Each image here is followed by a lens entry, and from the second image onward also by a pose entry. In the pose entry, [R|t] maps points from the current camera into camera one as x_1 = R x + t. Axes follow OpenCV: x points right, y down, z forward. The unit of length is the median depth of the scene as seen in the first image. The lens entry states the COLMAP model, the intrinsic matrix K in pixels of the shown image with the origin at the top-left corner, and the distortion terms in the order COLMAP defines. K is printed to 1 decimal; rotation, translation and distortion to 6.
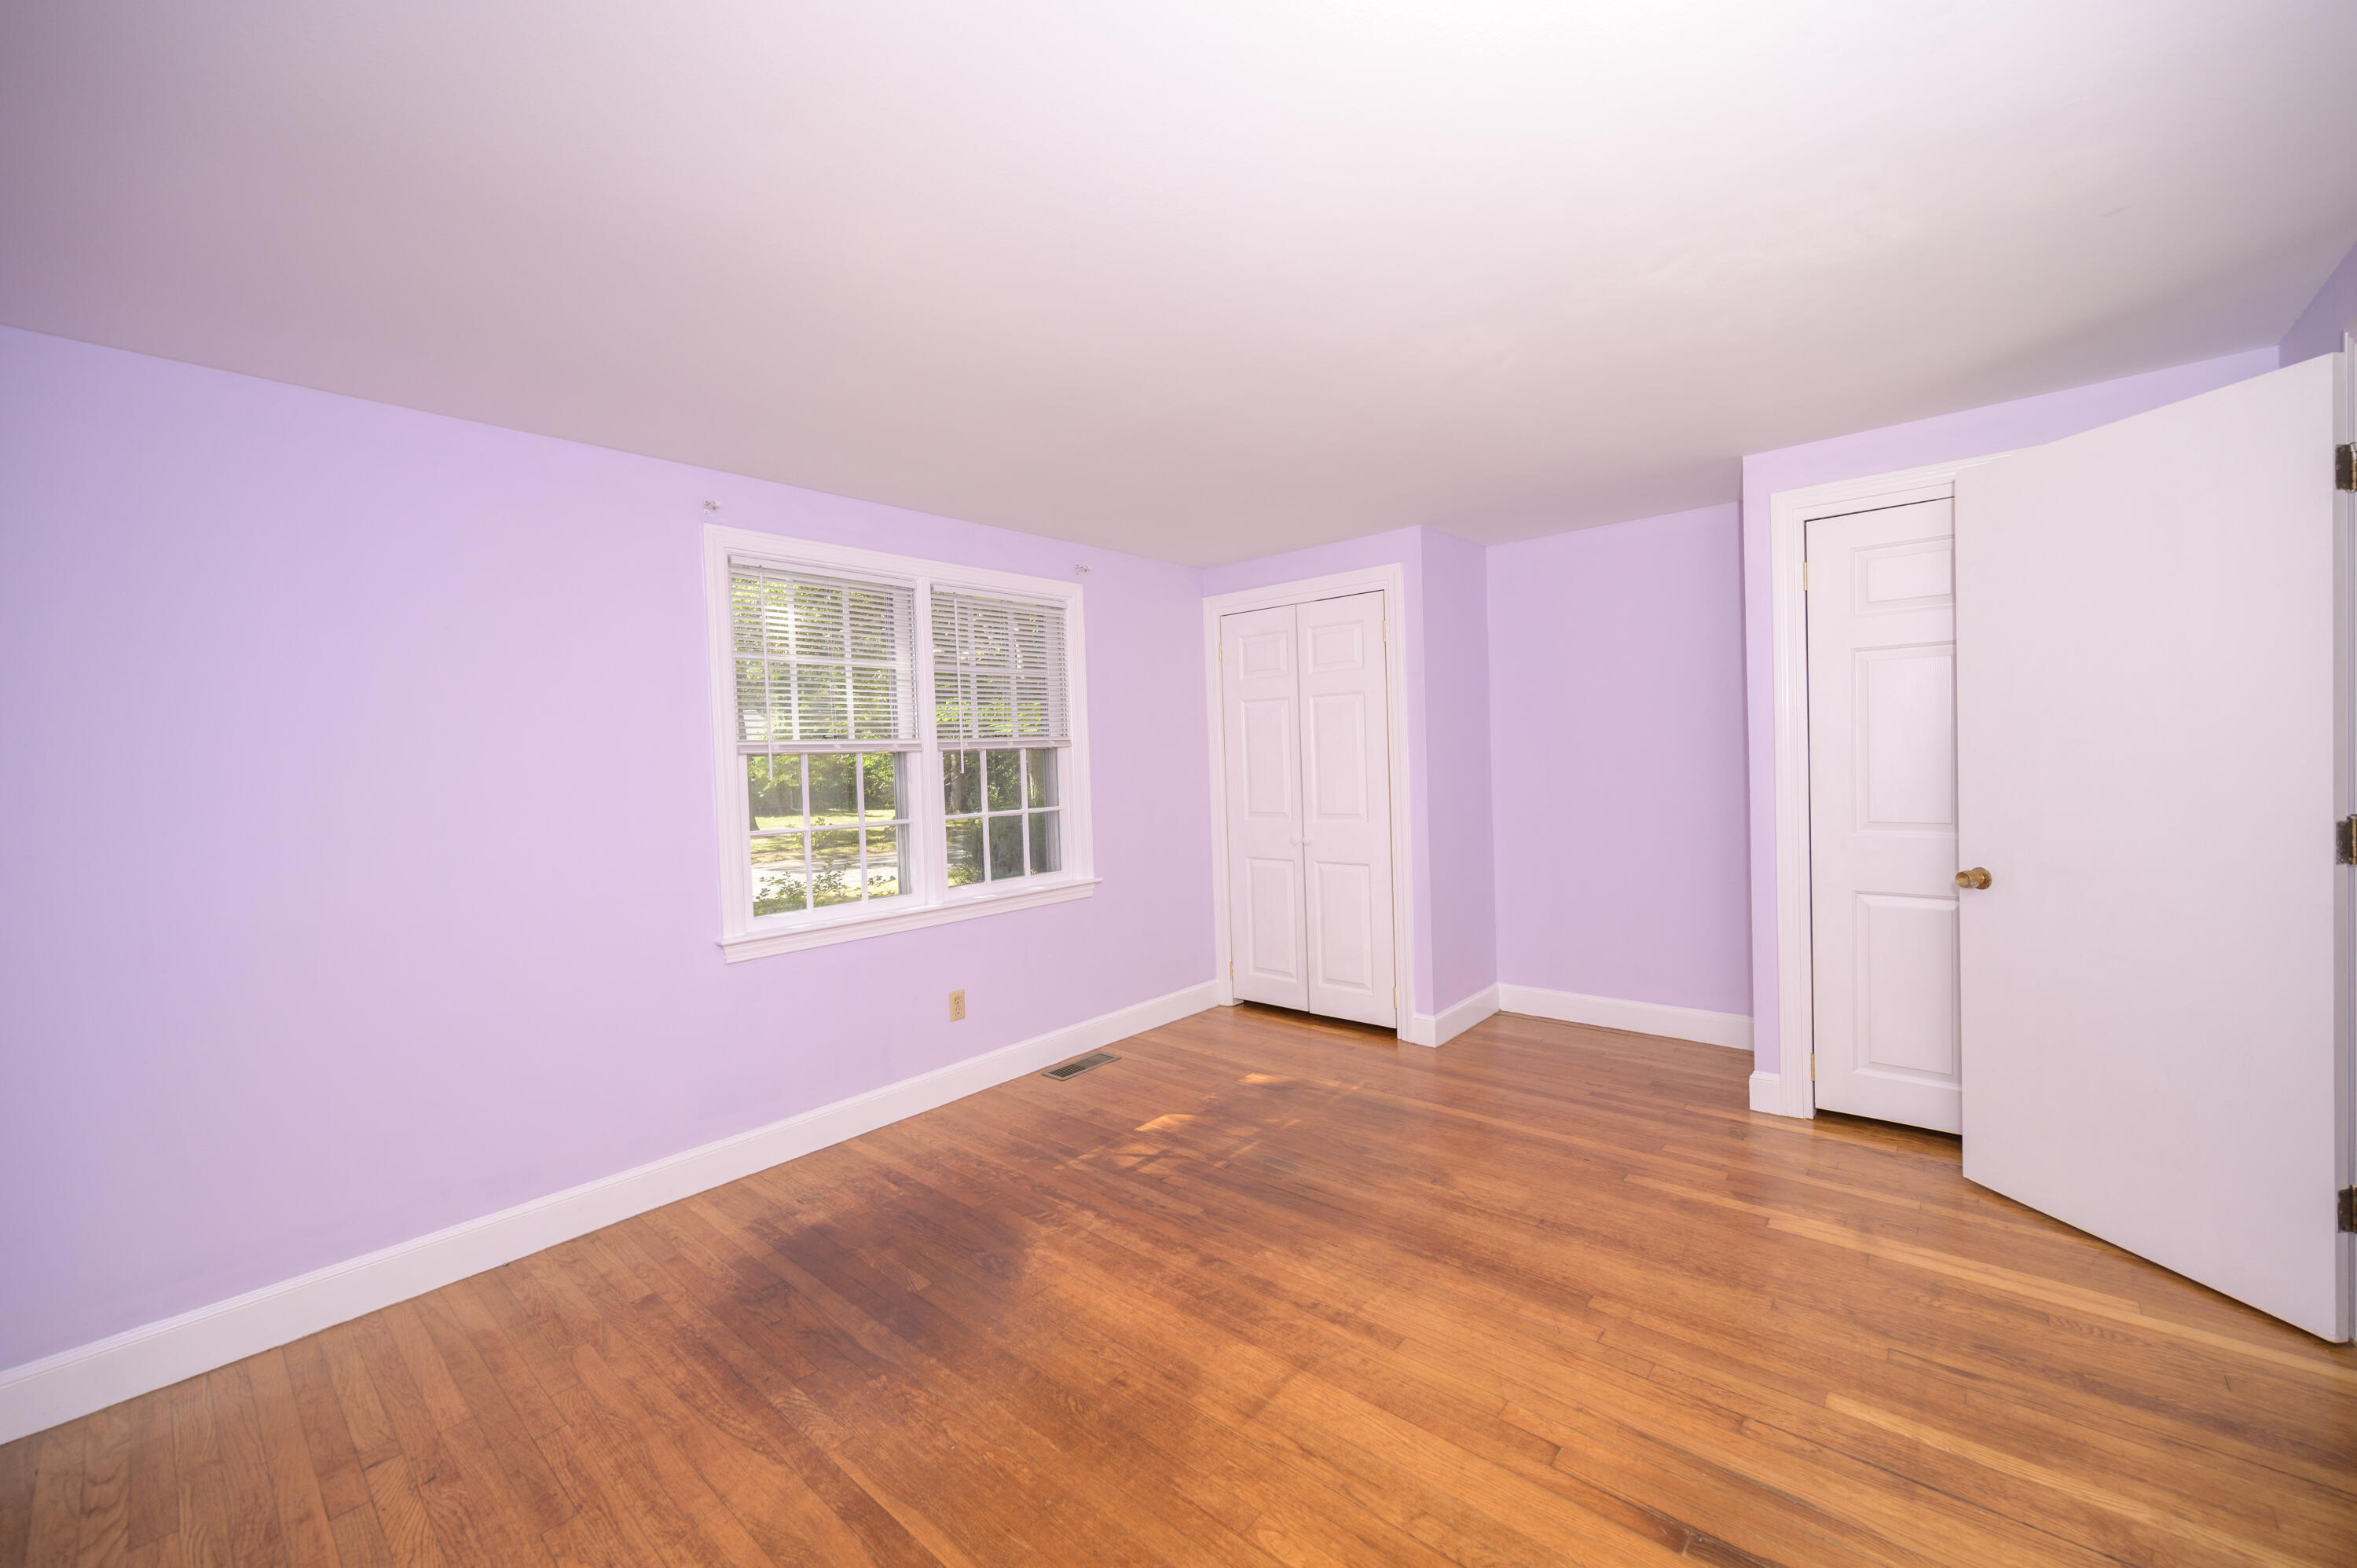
lens RADIAL K [[932.2, 0, 1173.5], [0, 932.2, 784.8], [0, 0, 1]] dist [-0.001957, 0.000343]
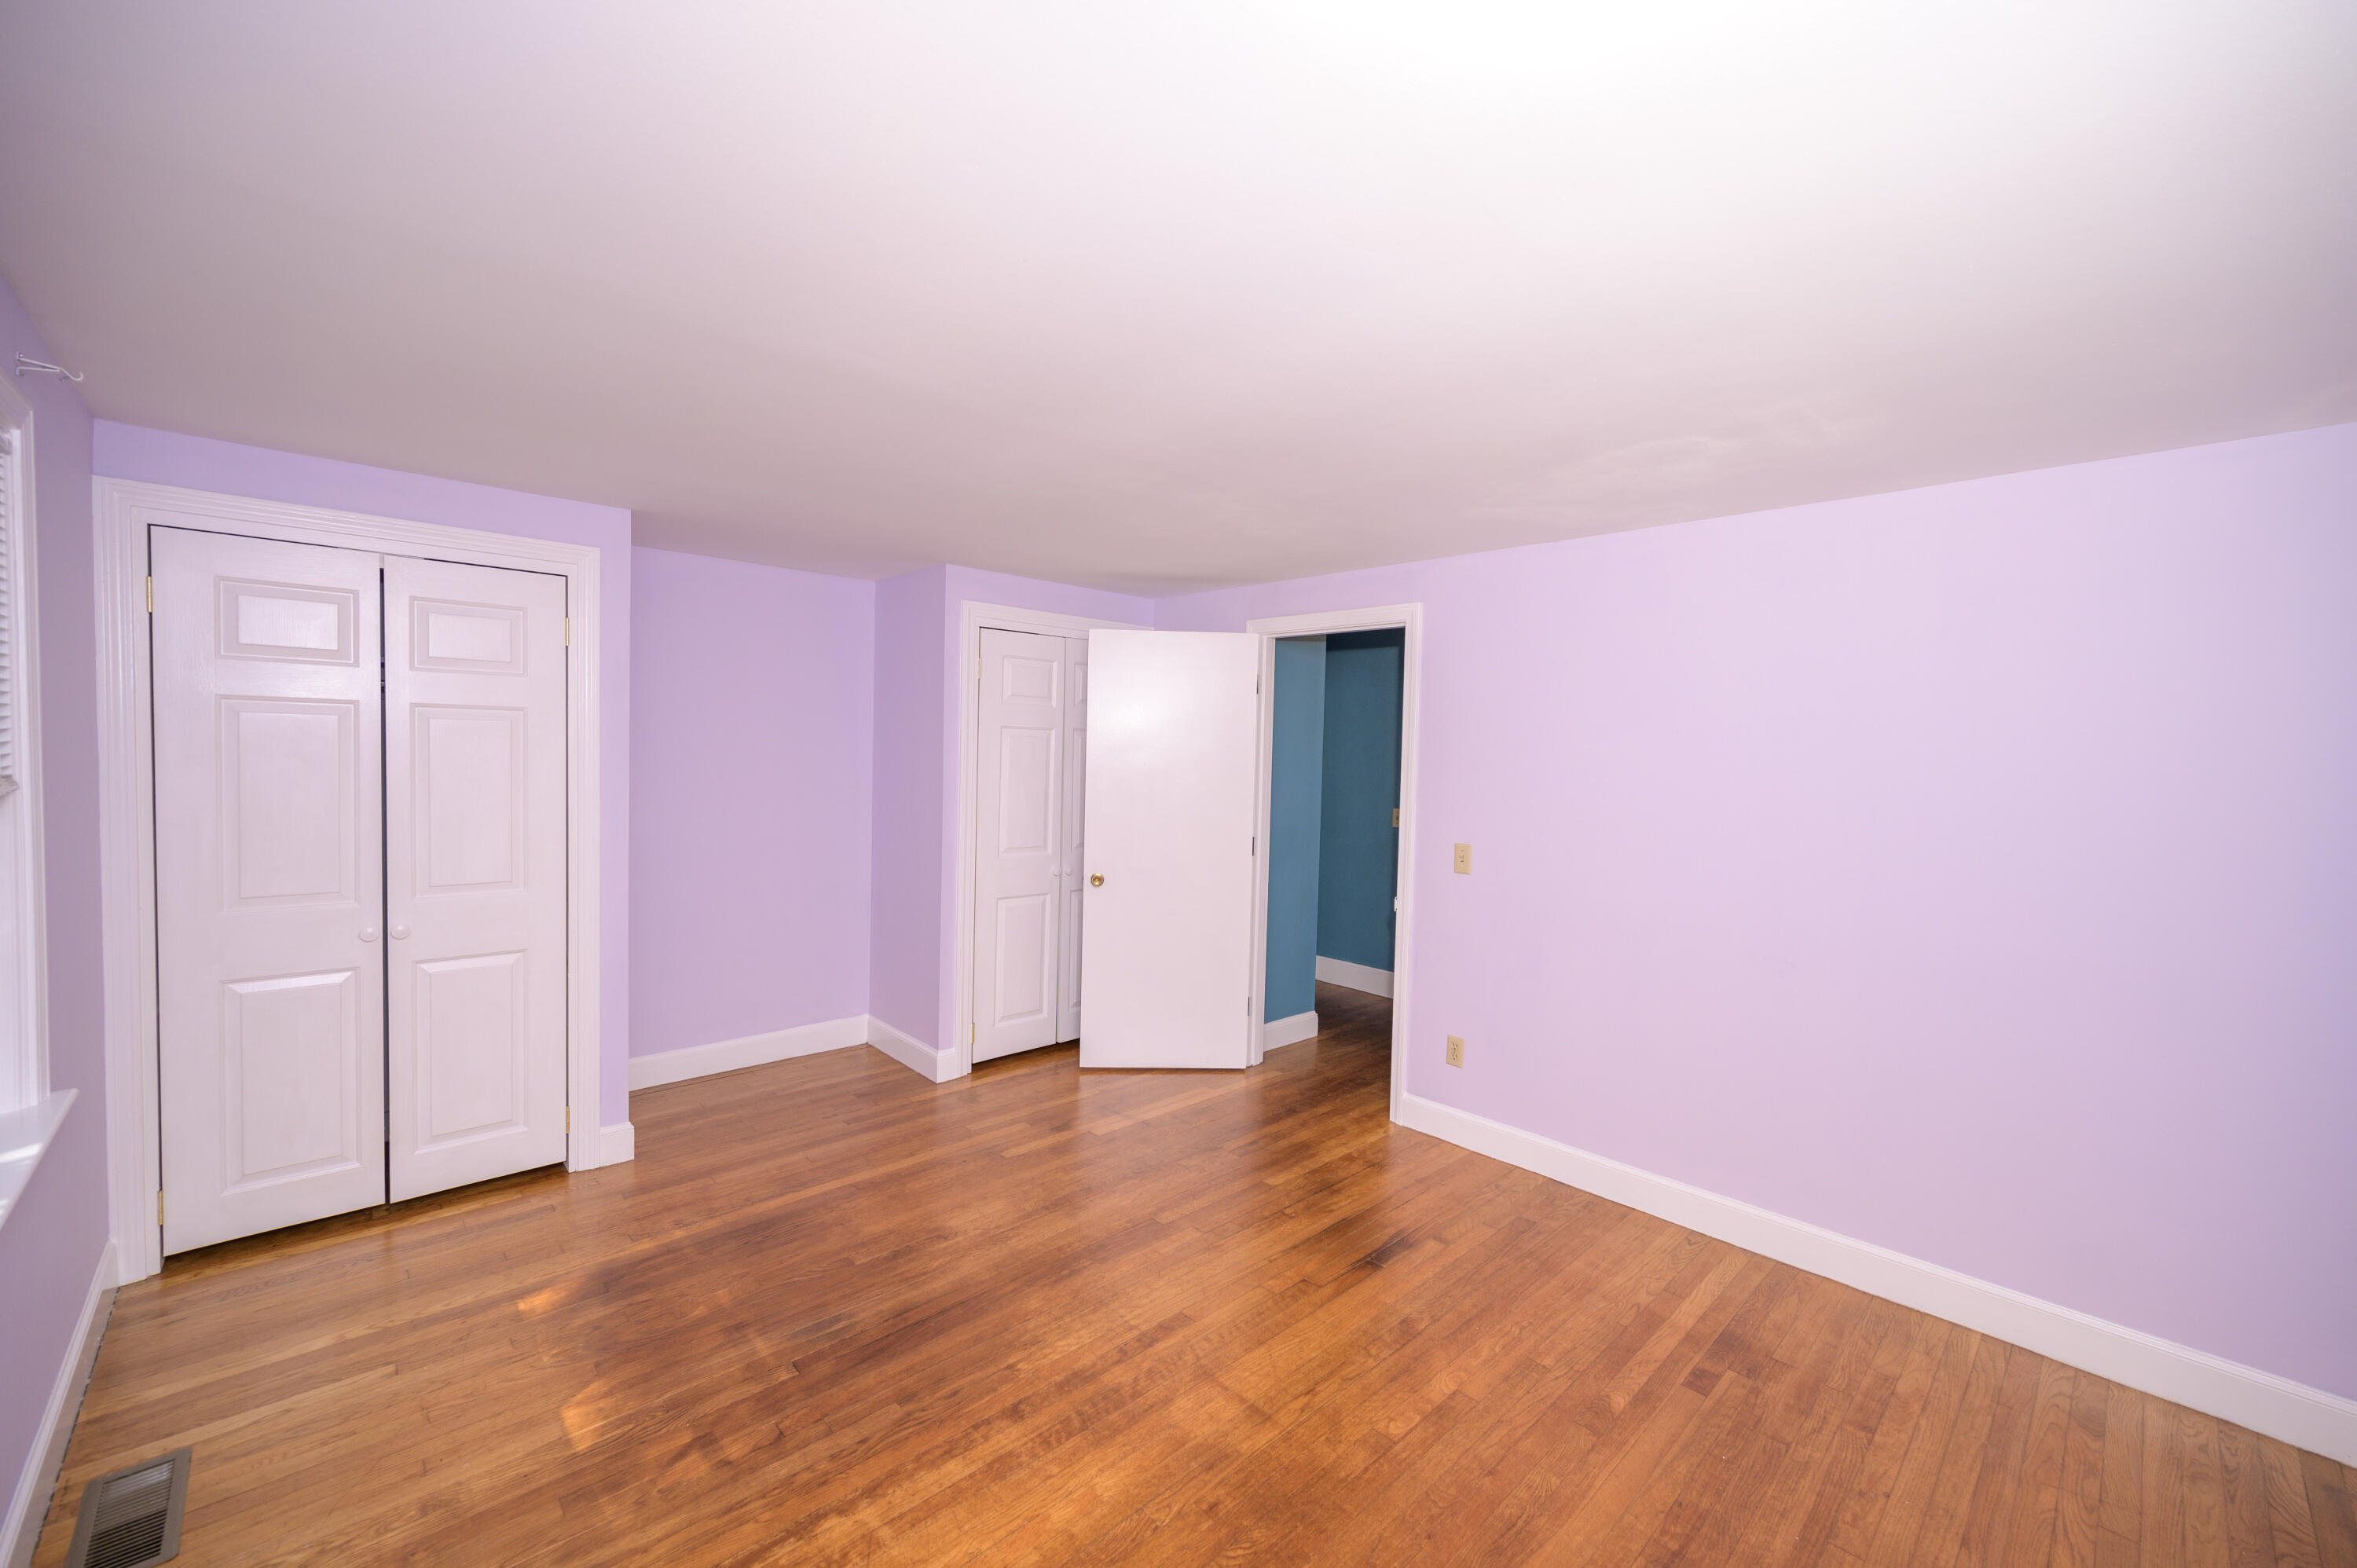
lens RADIAL K [[932.2, 0, 1173.5], [0, 932.2, 784.8], [0, 0, 1]] dist [-0.001957, 0.000343]
pose [[0.089351, -0.003477, 0.995994, -0.730288], [0.000936, 0.999994, 0.003407, -0.069078], [-0.996000, 0.000628, 0.089353, 0.697848]]
